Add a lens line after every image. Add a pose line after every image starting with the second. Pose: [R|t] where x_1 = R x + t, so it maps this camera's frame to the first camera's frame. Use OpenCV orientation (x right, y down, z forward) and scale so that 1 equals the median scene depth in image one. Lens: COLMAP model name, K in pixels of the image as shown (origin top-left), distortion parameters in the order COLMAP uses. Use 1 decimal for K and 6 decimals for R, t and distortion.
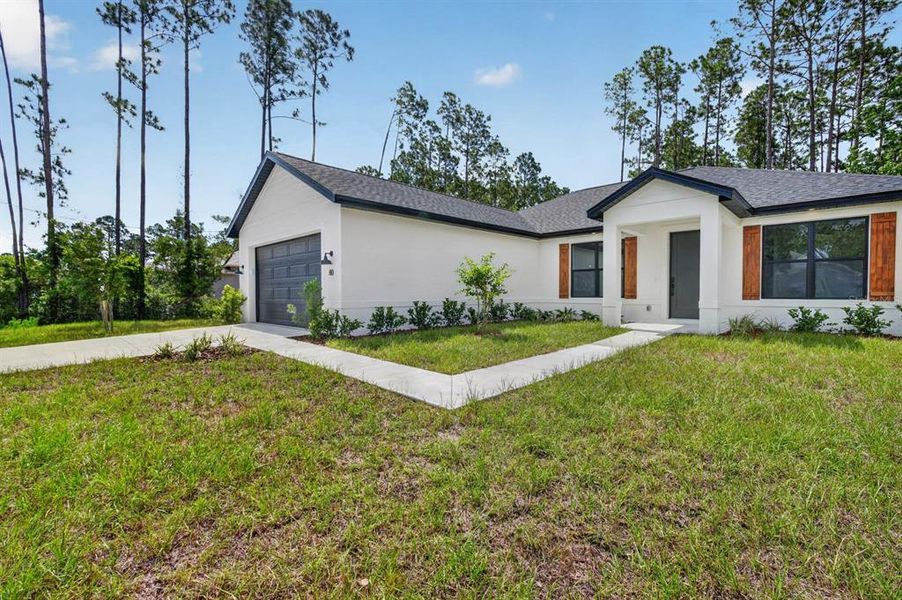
lens RADIAL K [[397.0, 0, 454.8], [0, 397.0, 297.4], [0, 0, 1]] dist [-0.012602, 0.008861]
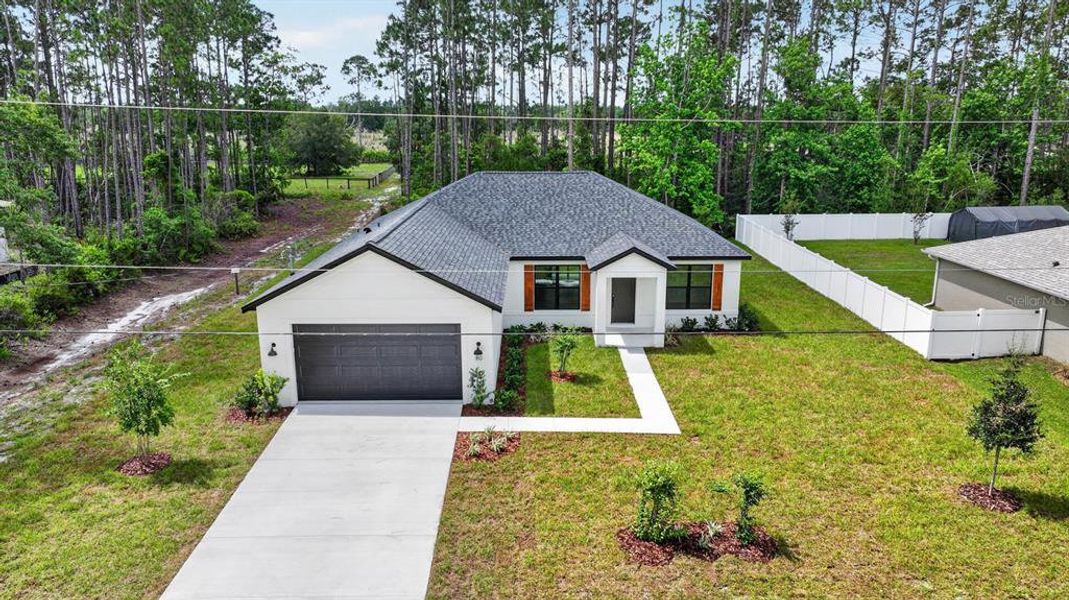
lens RADIAL K [[733.4, 0, 534.8], [0, 733.4, 290.2], [0, 0, 1]] dist [0.006277, -0.000896]
pose [[0.716014, -0.159117, 0.679710, -0.494473], [0.010762, 0.976077, 0.217159, -0.222379], [-0.698003, -0.148174, 0.700598, -0.215159]]
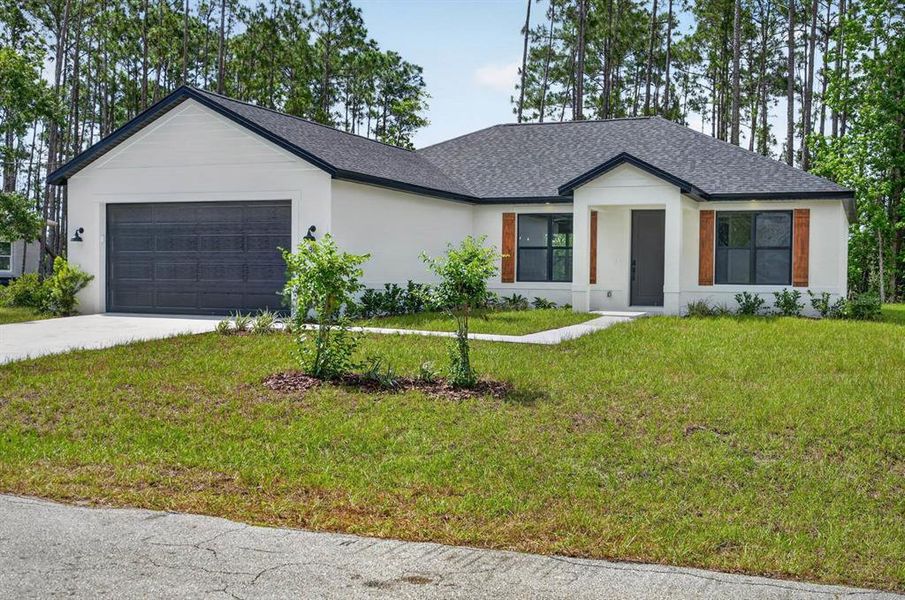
lens RADIAL K [[973.4, 0, 448.0], [0, 973.4, 292.0], [0, 0, 1]] dist [0.000583, 0.000000]
pose [[0.929530, 0.003856, 0.368727, -0.233750], [-0.009140, 0.999879, 0.012587, -0.000495], [-0.368634, -0.015070, 0.929452, -0.320521]]
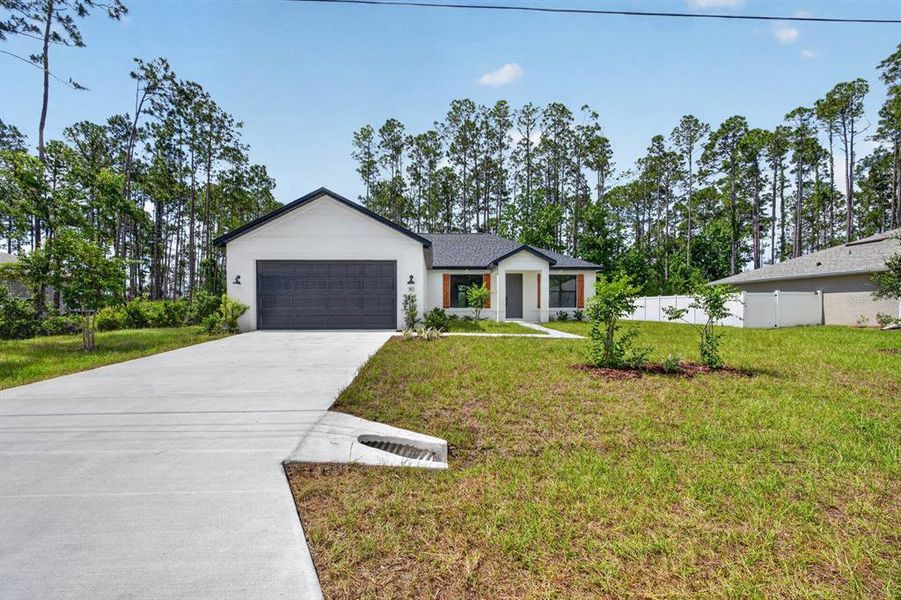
lens RADIAL K [[396.6, 0, 451.3], [0, 396.6, 314.9], [0, 0, 1]] dist [-0.012602, 0.008861]
pose [[0.690865, -0.012895, 0.722869, -0.369872], [0.007811, 0.999916, 0.010372, 0.005287], [-0.722942, -0.001519, 0.690907, -0.051371]]
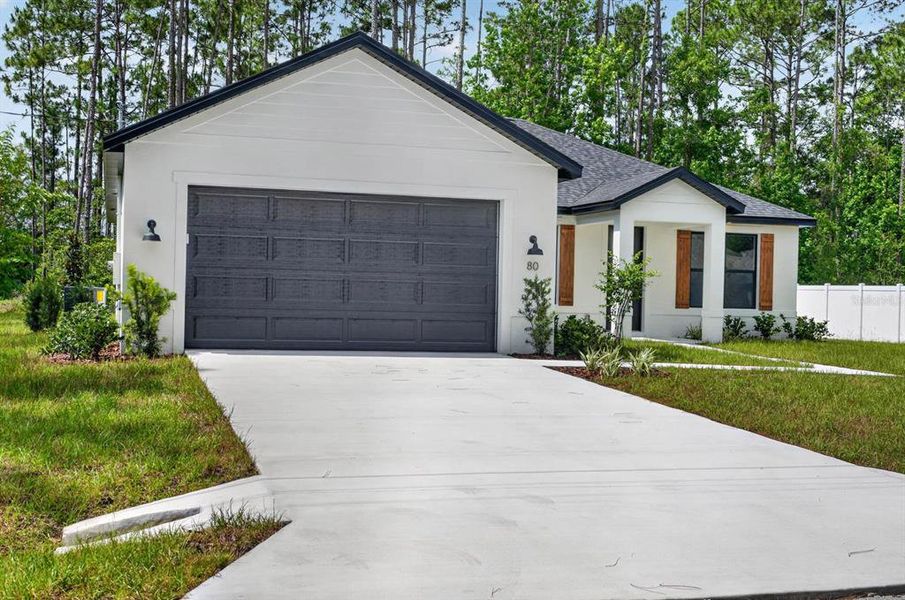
lens RADIAL K [[1175.8, 0, 453.3], [0, 1175.8, 297.7], [0, 0, 1]] dist [0.020058, 0.000000]
pose [[0.501203, 0.012880, 0.865234, -0.614959], [-0.016393, 0.999851, -0.005388, 0.001489], [-0.865174, -0.011484, 0.501340, 0.017568]]
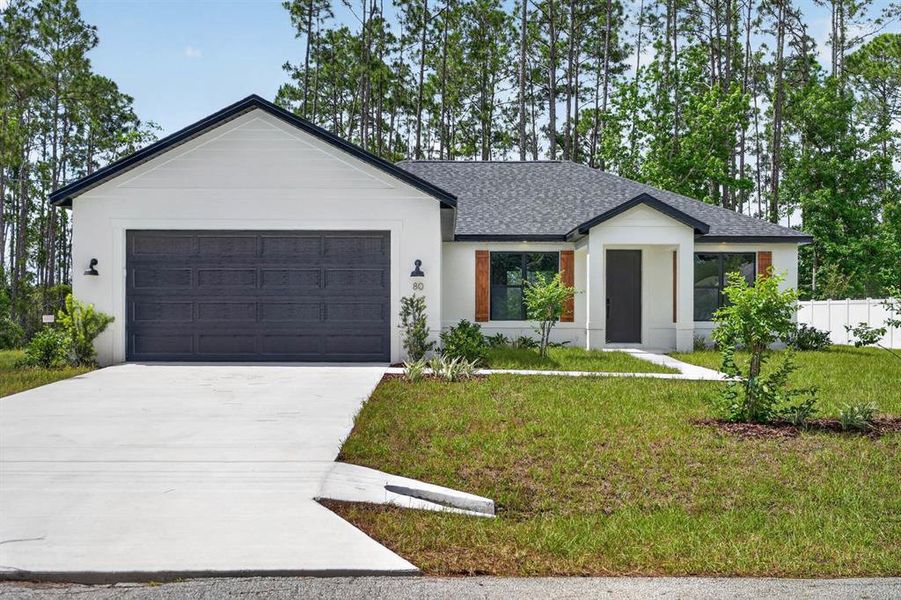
lens RADIAL K [[969.1, 0, 454.2], [0, 969.1, 306.0], [0, 0, 1]] dist [0.000583, 0.000000]
pose [[0.716918, 0.011321, 0.697066, -0.458461], [0.002540, 0.999819, -0.018850, 0.003495], [-0.697153, 0.015284, 0.716759, -0.132538]]
